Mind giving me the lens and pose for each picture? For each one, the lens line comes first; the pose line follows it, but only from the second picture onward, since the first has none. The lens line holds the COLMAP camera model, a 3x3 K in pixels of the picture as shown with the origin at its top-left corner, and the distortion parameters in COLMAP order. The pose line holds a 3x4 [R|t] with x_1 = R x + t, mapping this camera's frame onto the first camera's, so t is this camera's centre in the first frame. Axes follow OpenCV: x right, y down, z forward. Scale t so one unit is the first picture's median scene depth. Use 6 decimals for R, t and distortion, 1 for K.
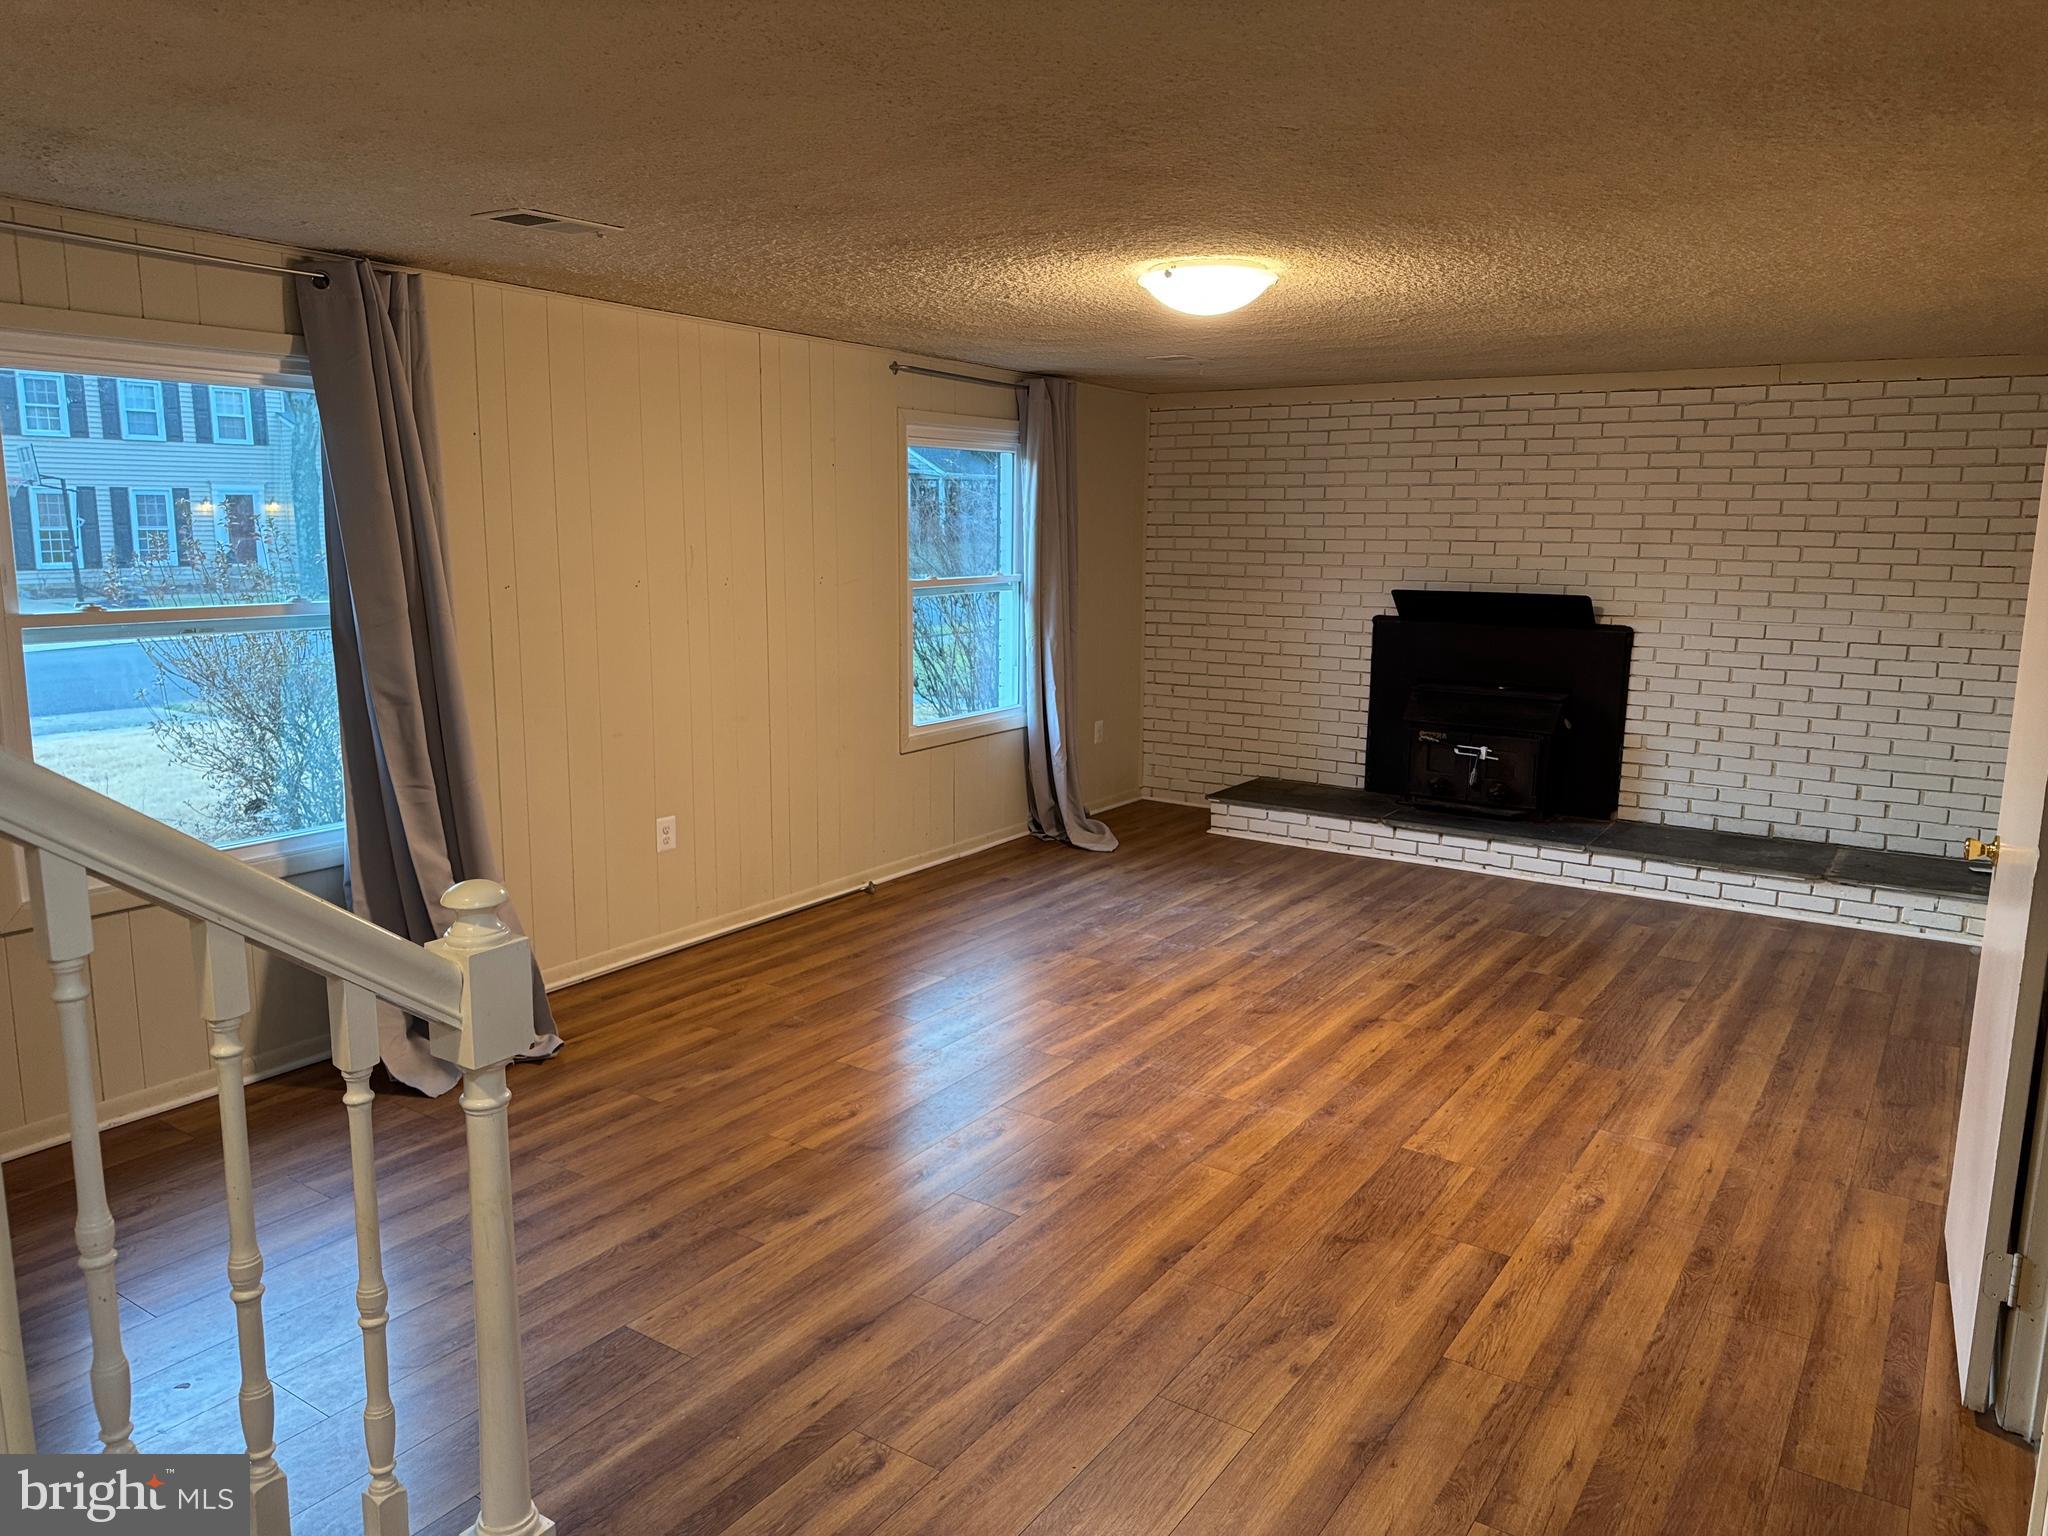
lens RADIAL K [[1445.8, 0, 1027.7], [0, 1445.8, 764.3], [0, 0, 1]] dist [0.005230, -0.002396]
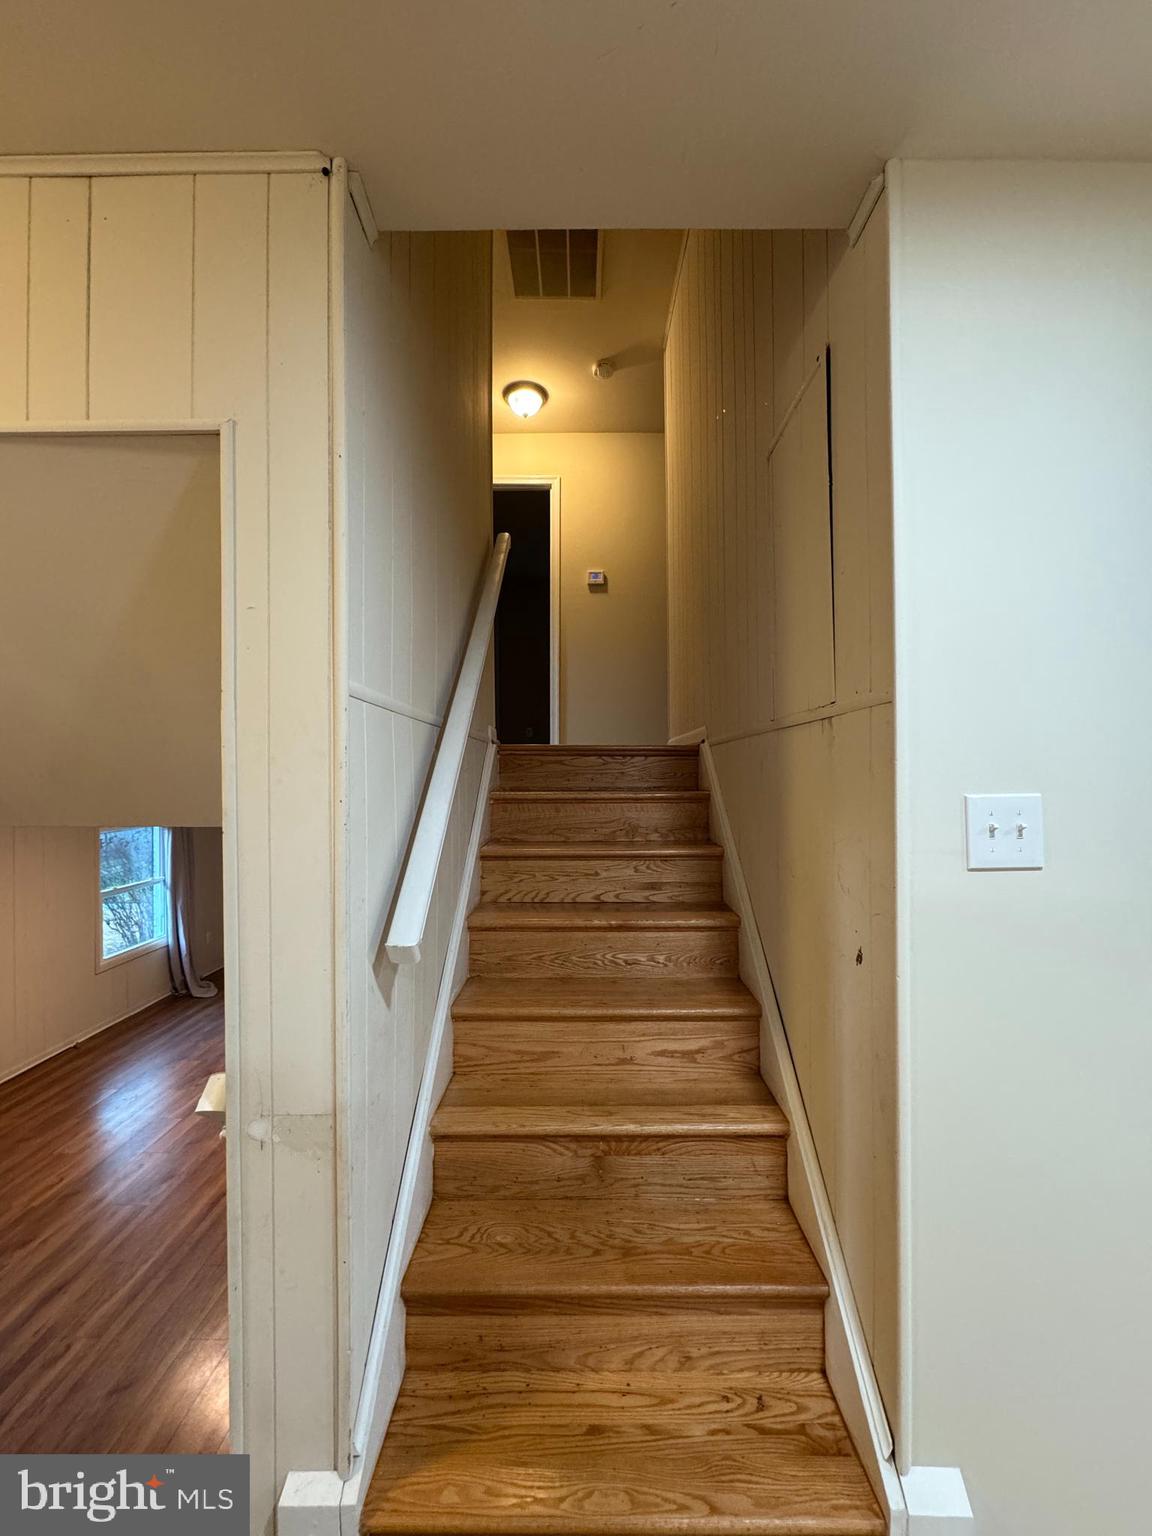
lens RADIAL K [[615.2, 0, 579.8], [0, 615.2, 777.8], [0, 0, 1]] dist [0.001339, 0.000553]
pose [[0.843683, -0.021813, 0.536398, 0.043896], [0.111356, 0.984553, -0.135111, -0.116708], [-0.525165, 0.173722, 0.833080, -0.250459]]
